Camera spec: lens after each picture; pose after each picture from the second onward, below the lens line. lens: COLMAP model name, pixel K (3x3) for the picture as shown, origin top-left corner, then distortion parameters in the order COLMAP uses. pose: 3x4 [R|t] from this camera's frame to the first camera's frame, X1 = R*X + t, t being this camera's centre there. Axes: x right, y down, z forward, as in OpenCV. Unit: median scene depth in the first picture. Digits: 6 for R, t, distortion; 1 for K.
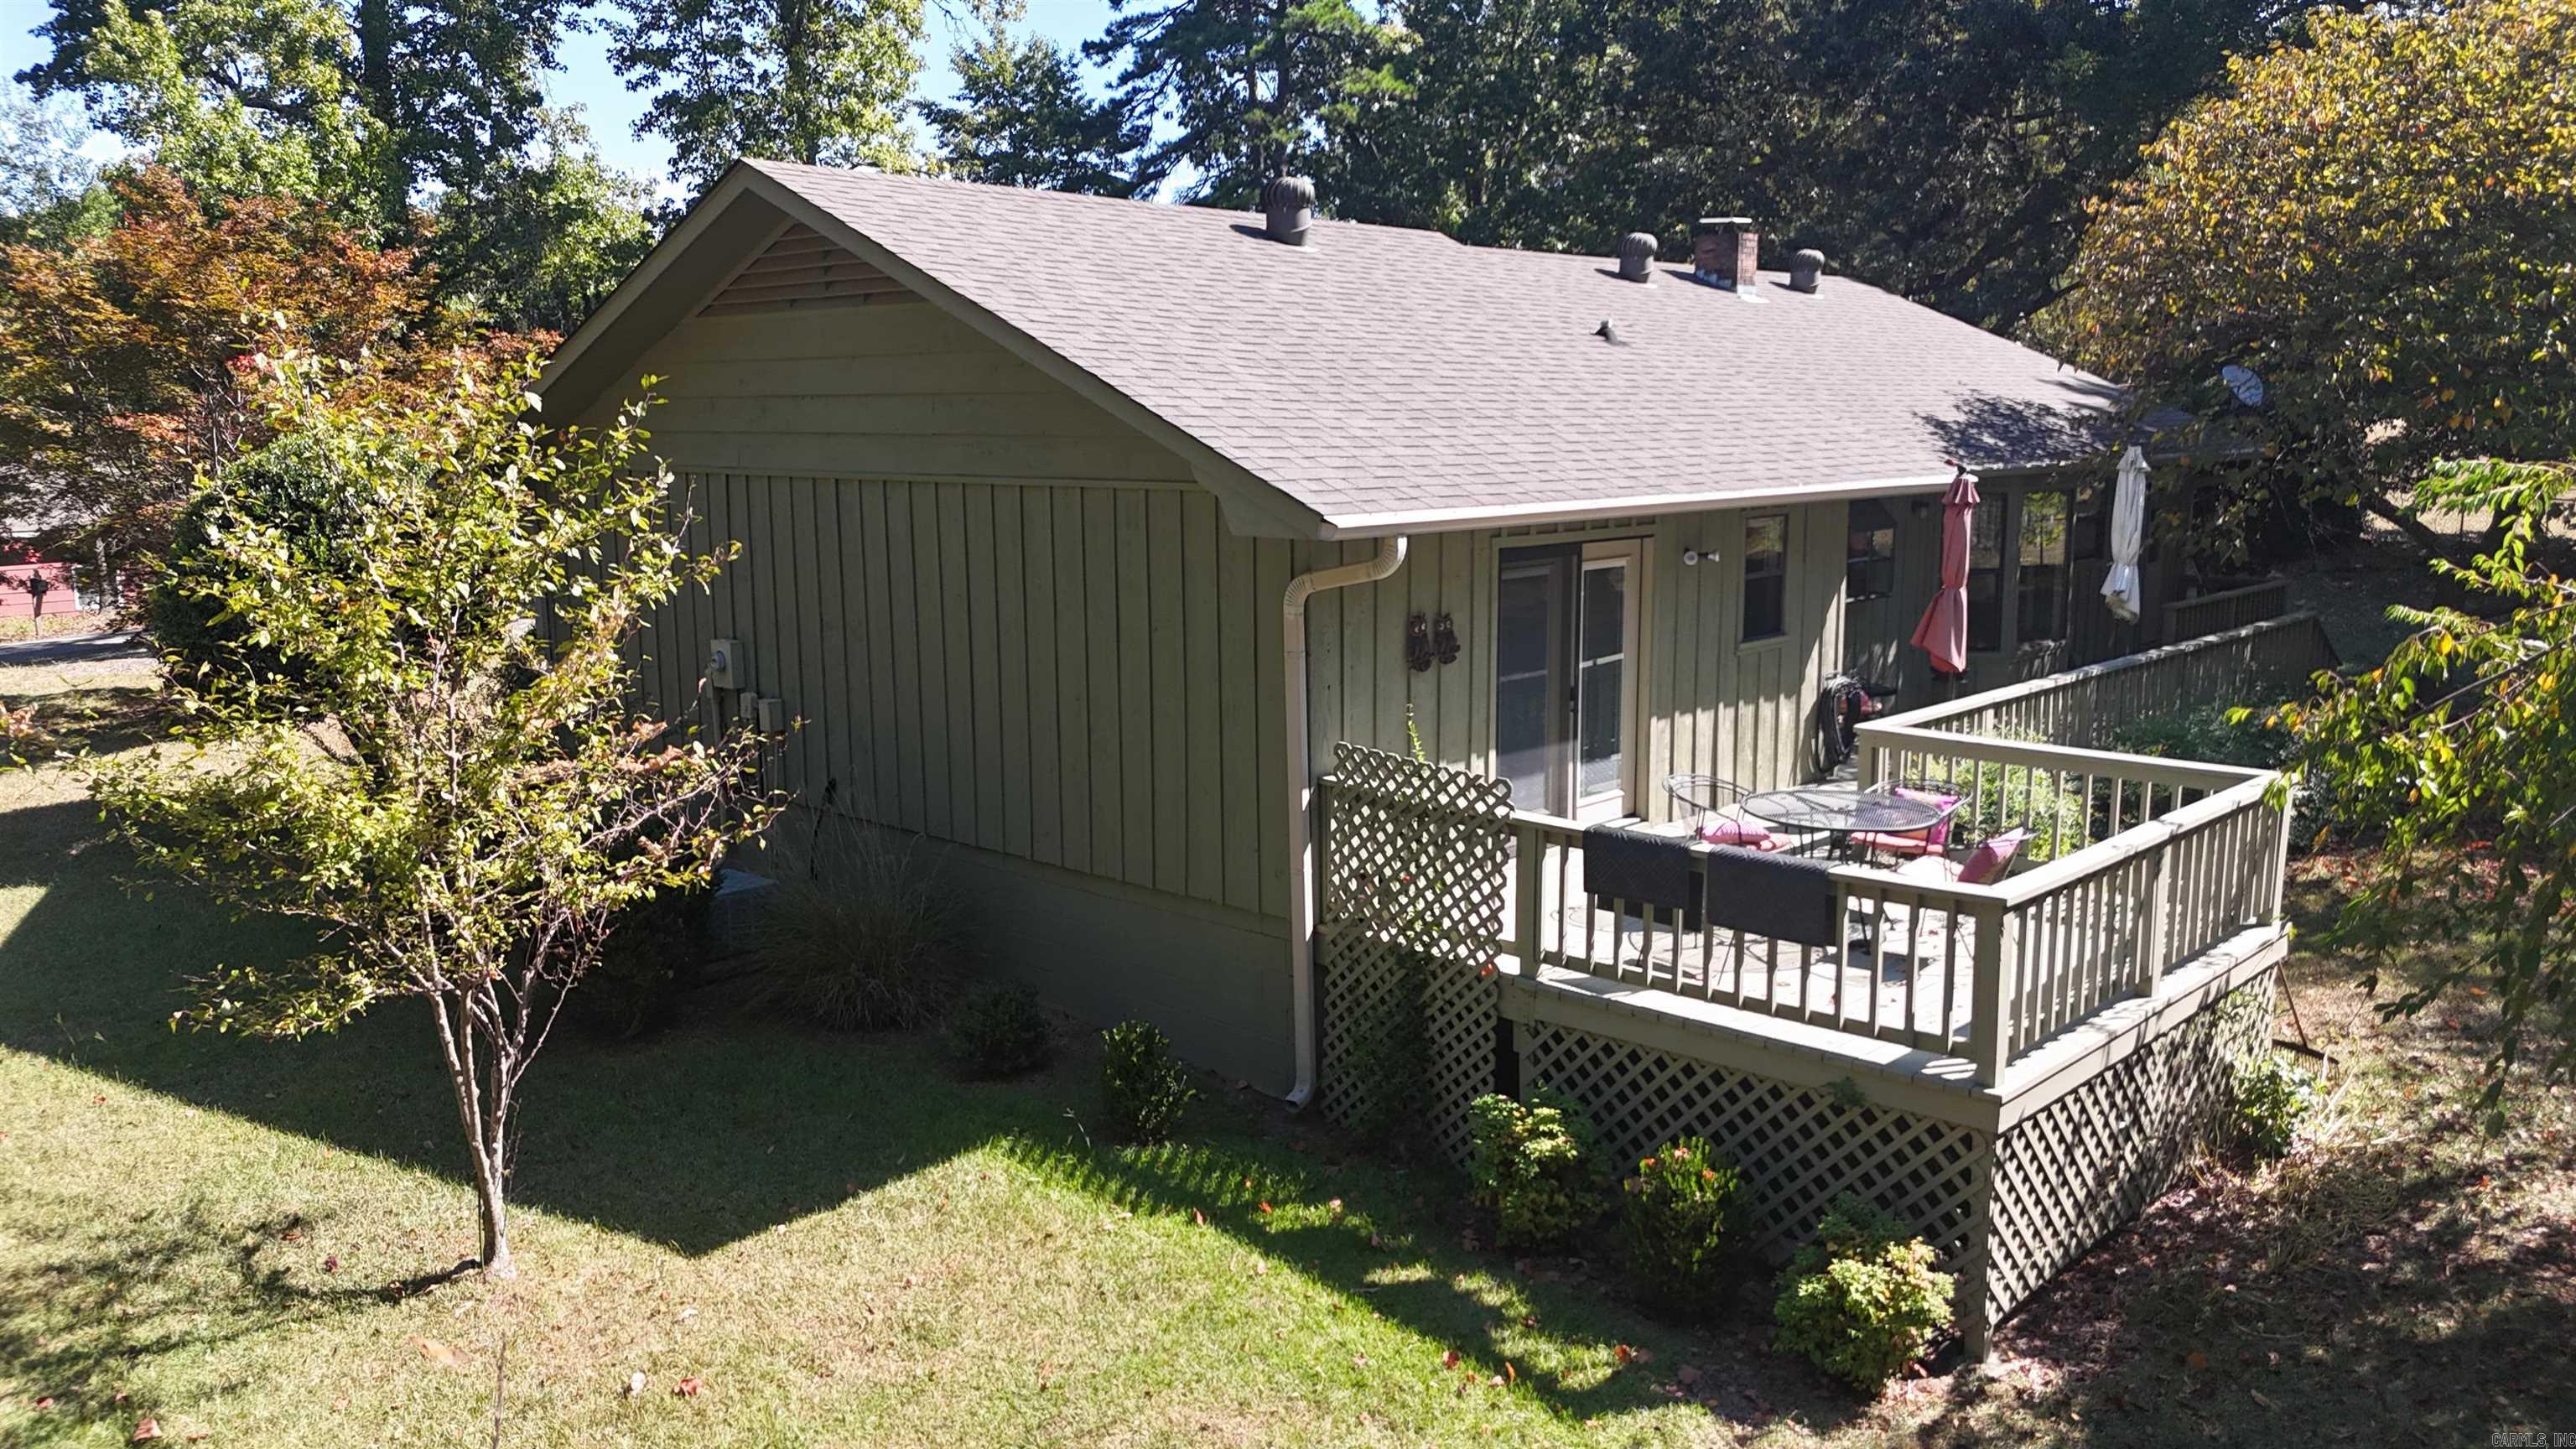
lens RADIAL K [[1886.8, 0, 1281.6], [0, 1886.8, 683.7], [0, 0, 1]] dist [0.068360, -0.061540]
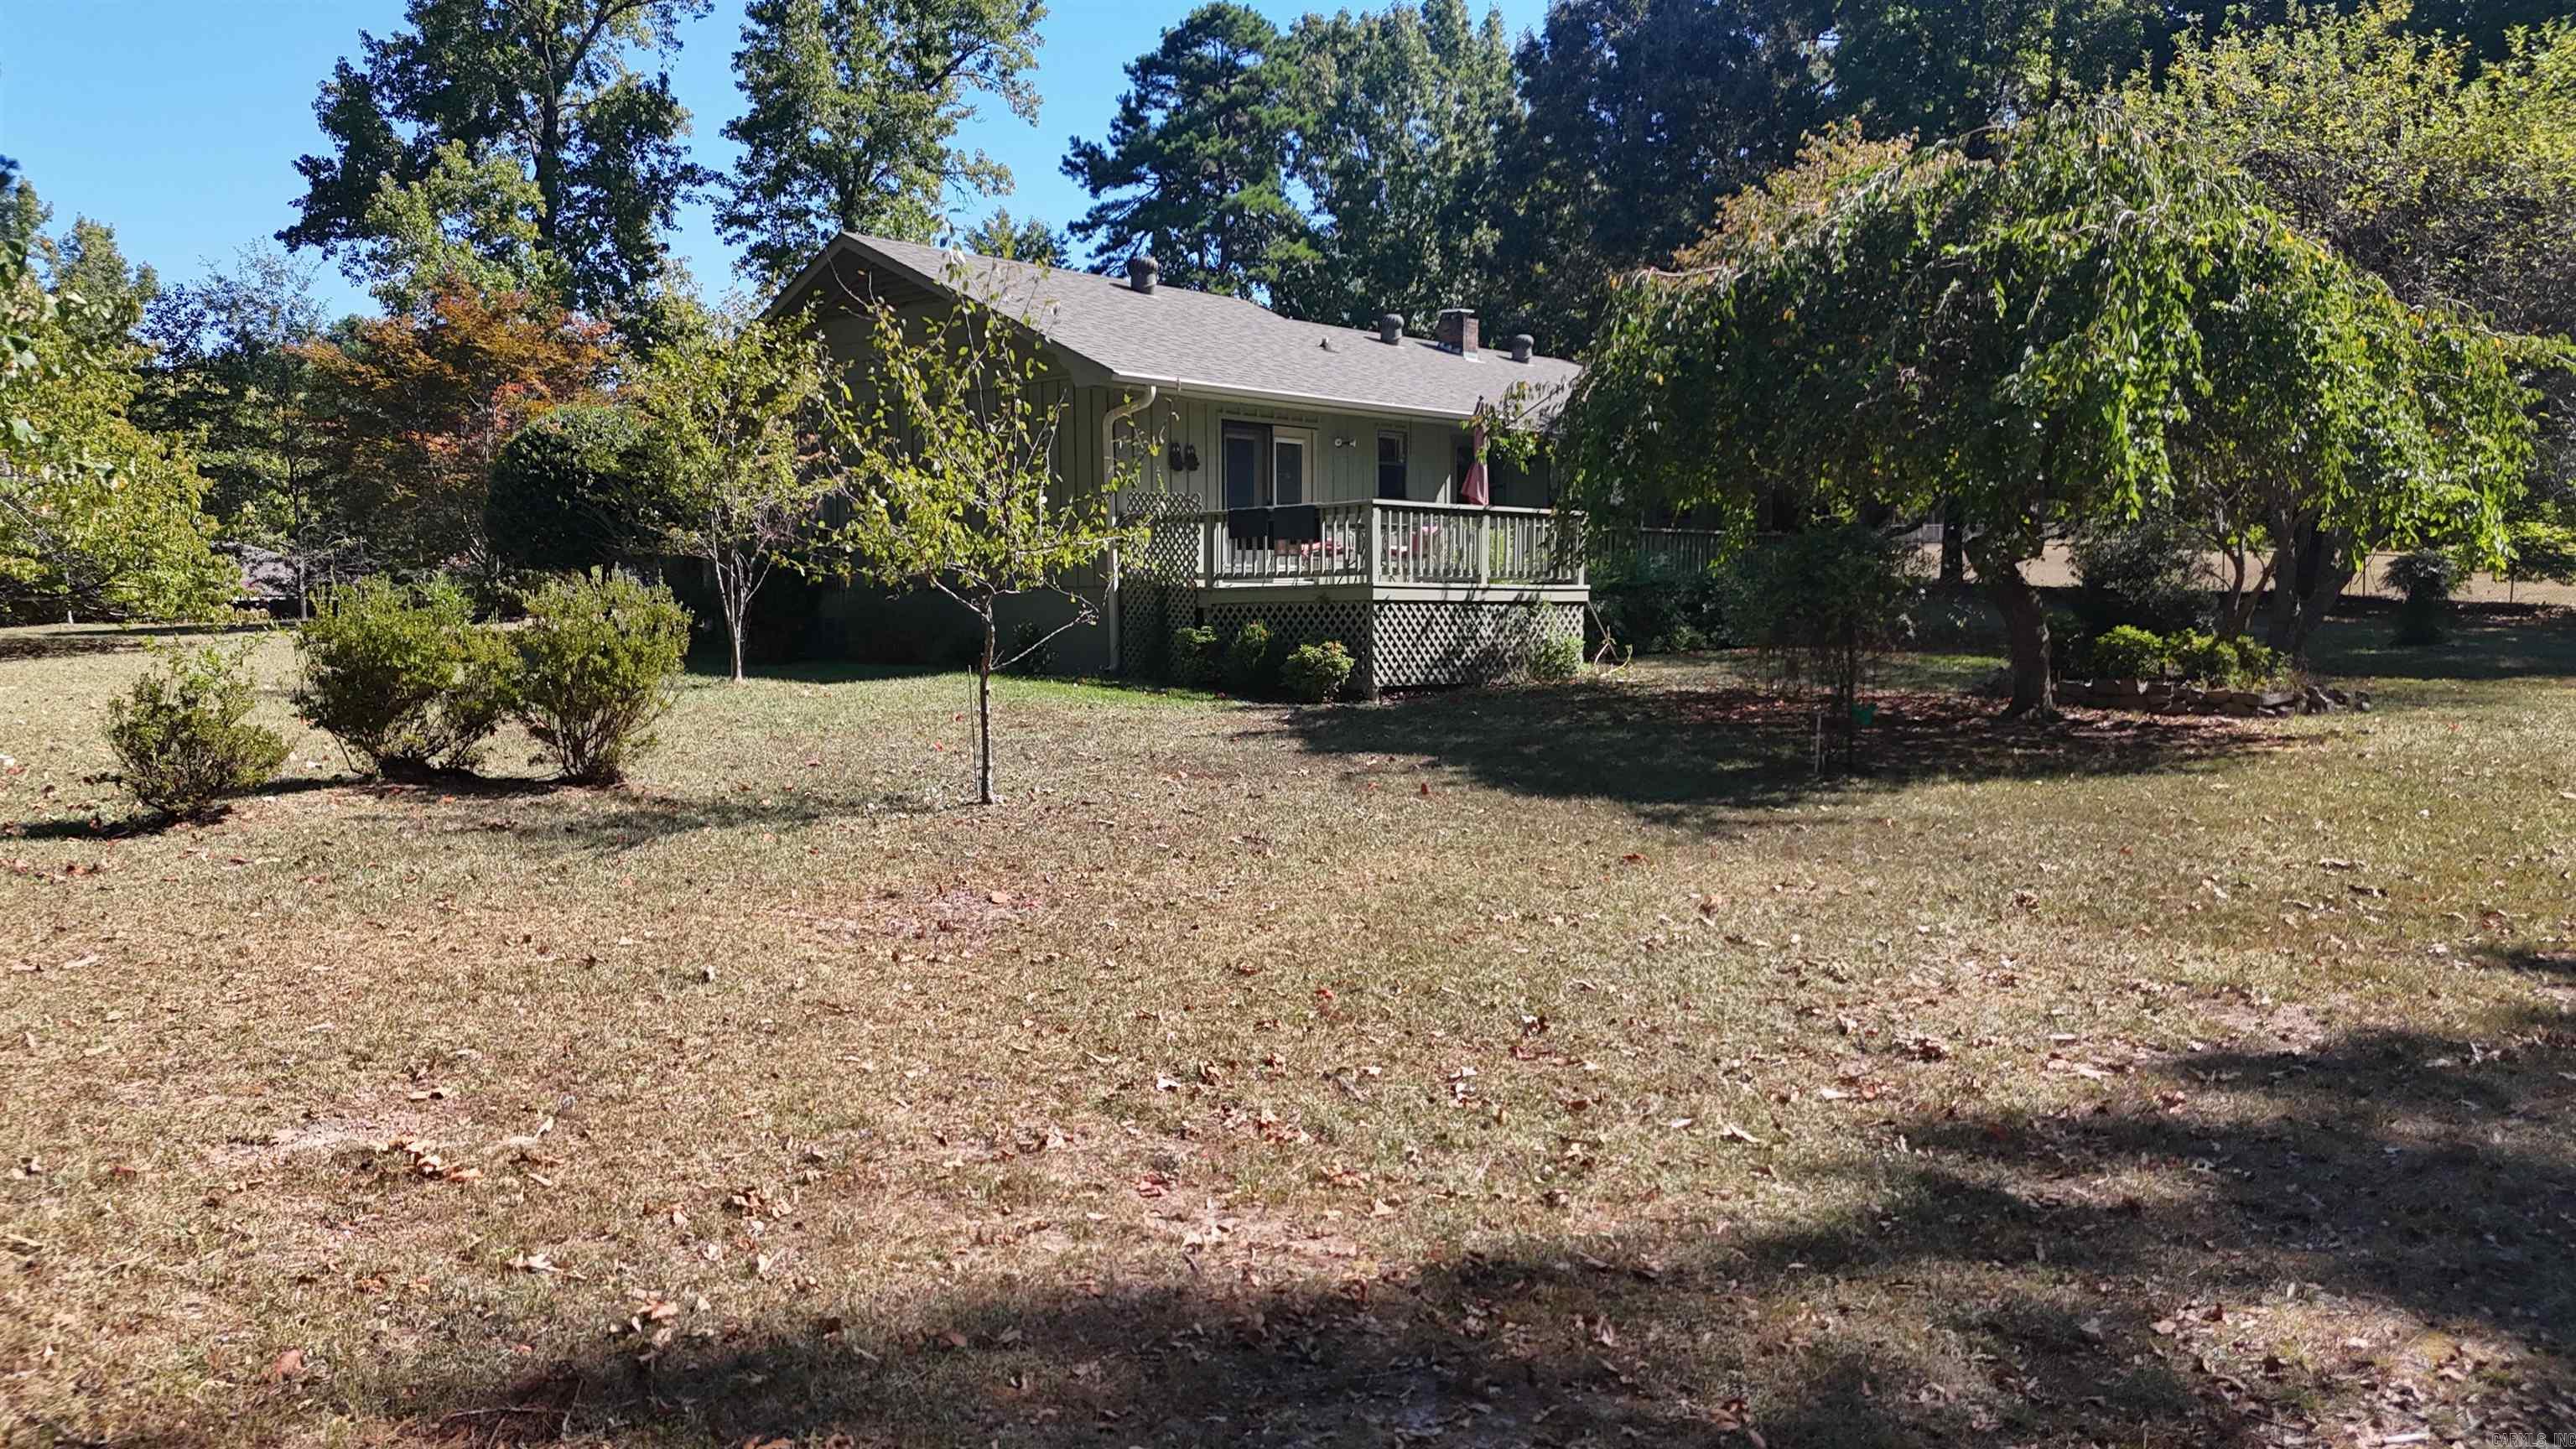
lens RADIAL K [[1886.8, 0, 1290.5], [0, 1886.8, 712.6], [0, 0, 1]] dist [0.068360, -0.061540]
pose [[0.999996, 0.002520, -0.001047, 0.067779], [-0.002603, 0.996116, -0.088017, 0.146188], [0.000821, 0.088019, 0.996118, -0.339562]]
